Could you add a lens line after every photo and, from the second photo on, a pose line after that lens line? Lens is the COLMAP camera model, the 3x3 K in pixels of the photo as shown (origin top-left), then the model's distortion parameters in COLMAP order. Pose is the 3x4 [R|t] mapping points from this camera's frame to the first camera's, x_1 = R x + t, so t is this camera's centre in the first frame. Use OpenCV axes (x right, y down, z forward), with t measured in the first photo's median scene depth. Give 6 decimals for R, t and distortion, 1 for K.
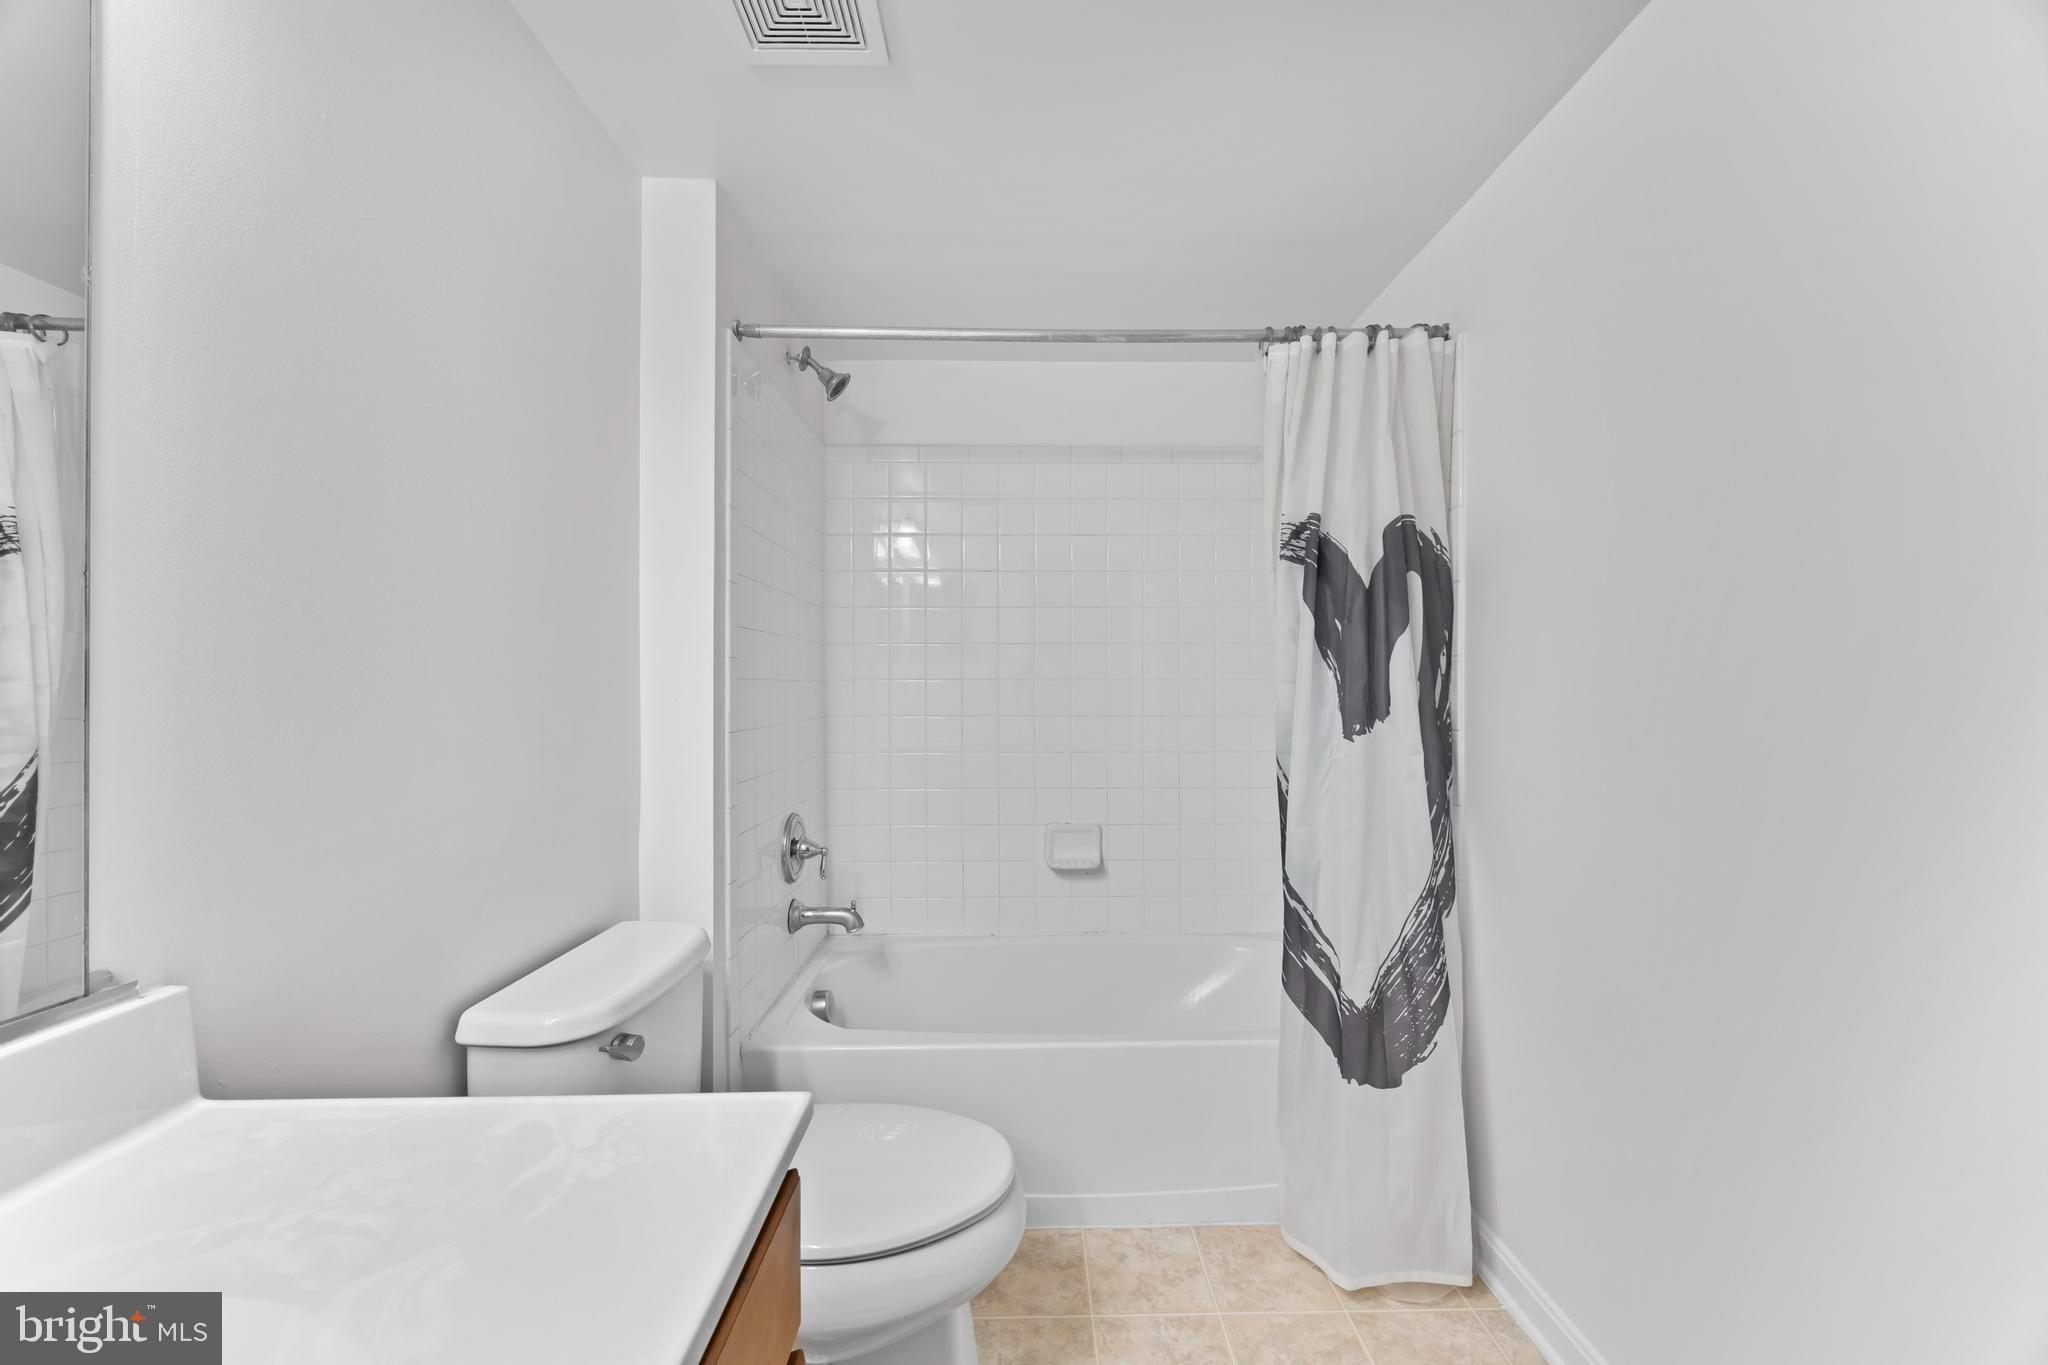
lens RADIAL K [[798.3, 0, 1030.6], [0, 798.3, 682.0], [0, 0, 1]] dist [-0.004986, -0.000119]
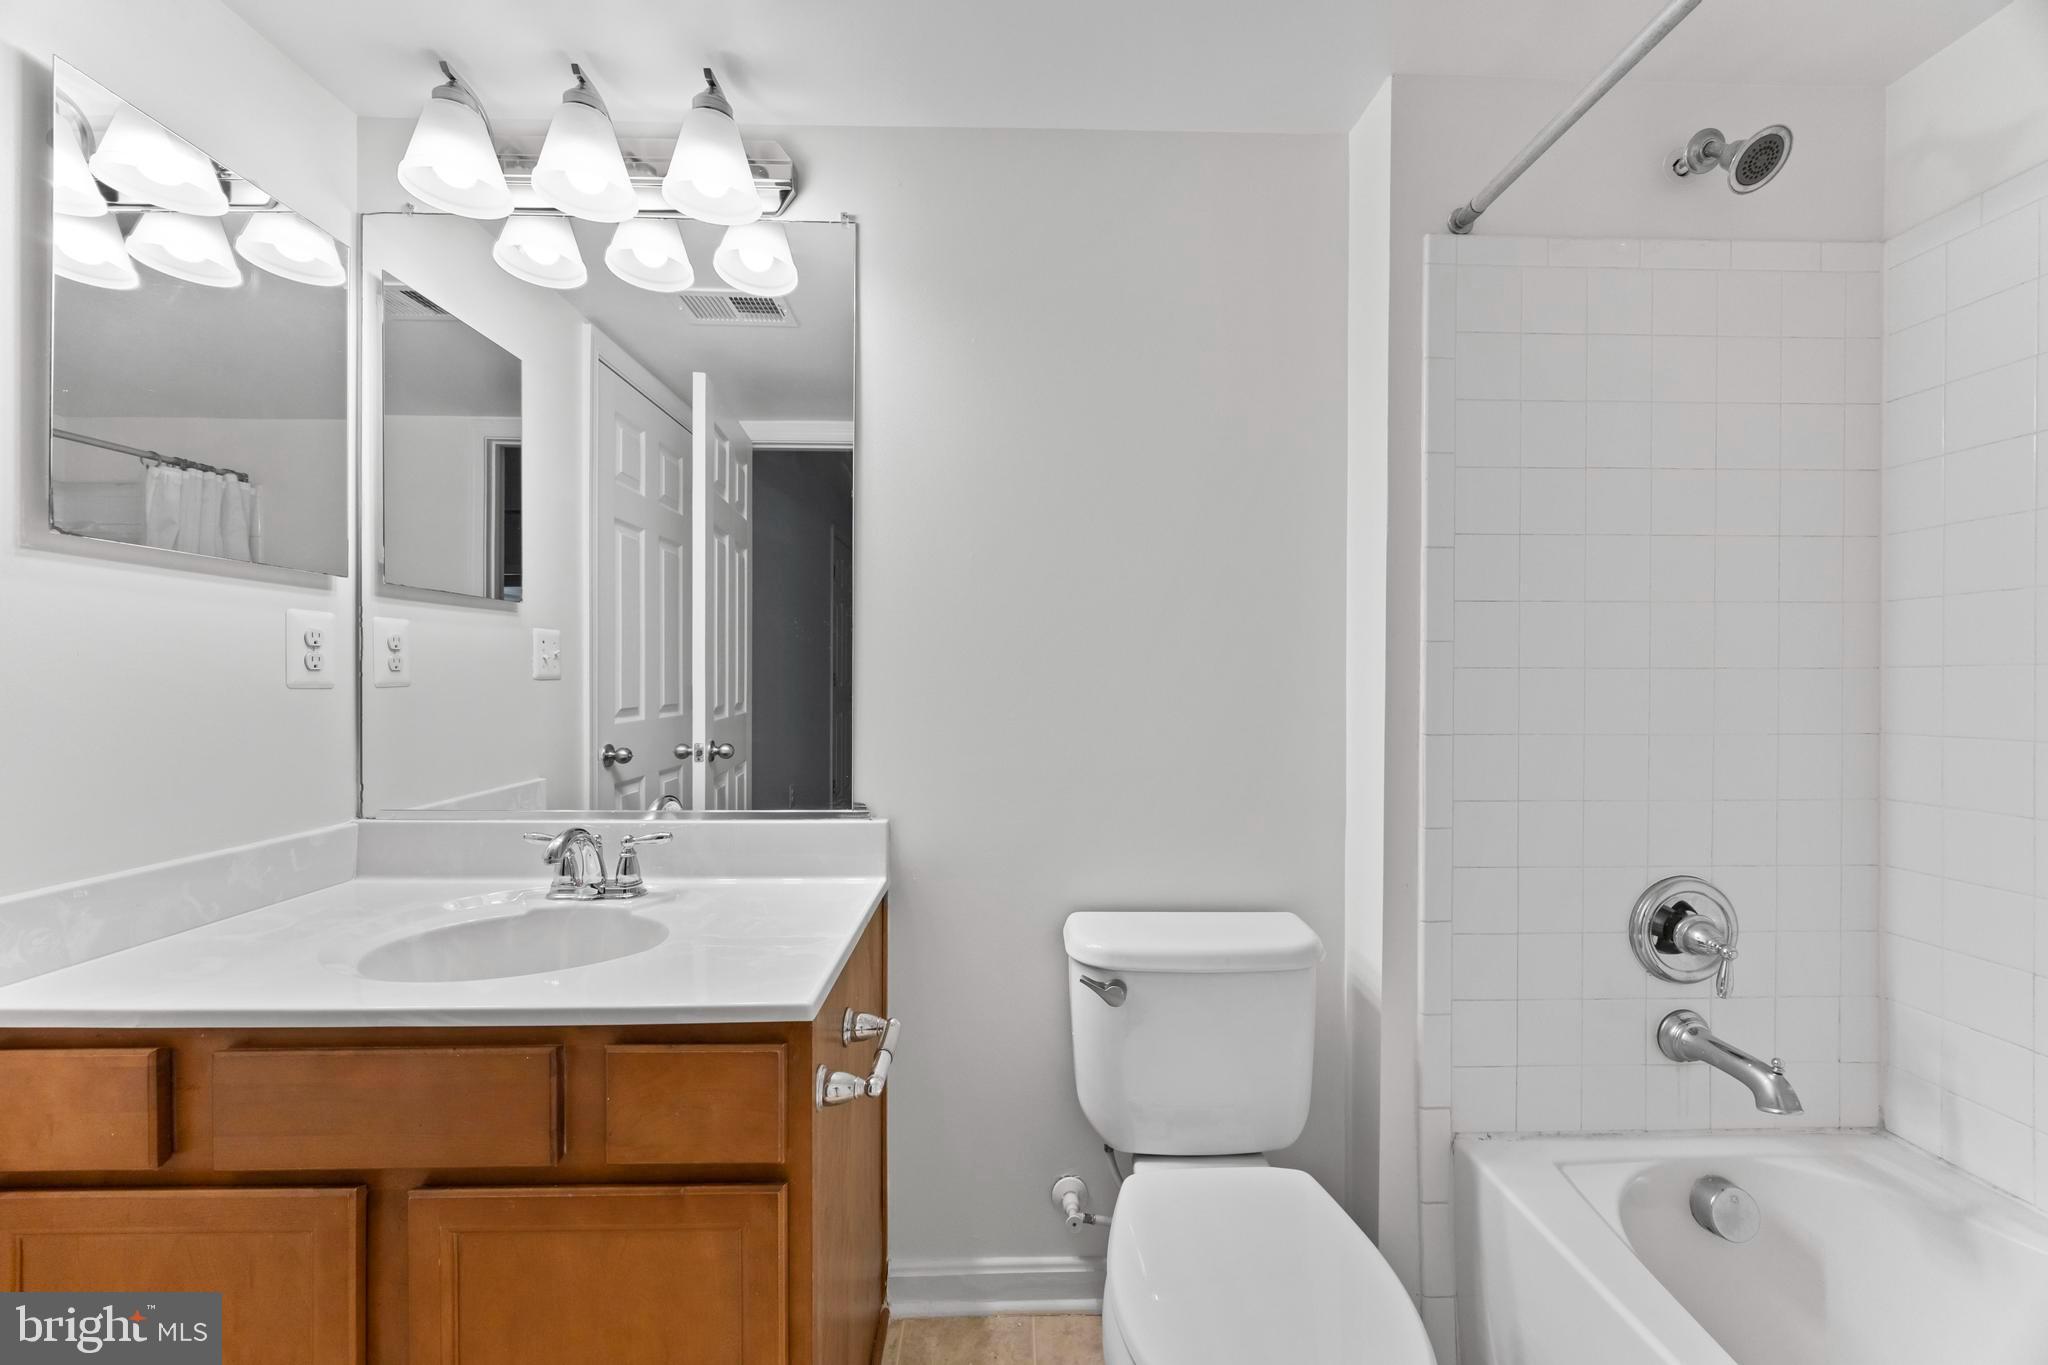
lens RADIAL K [[798.3, 0, 1027.5], [0, 798.3, 681.5], [0, 0, 1]] dist [-0.004986, -0.000119]
pose [[0.001277, 0.002186, -0.999997, 0.364968], [0.000350, 0.999998, 0.002186, 0.007469], [0.999999, -0.000353, 0.001276, 0.507399]]
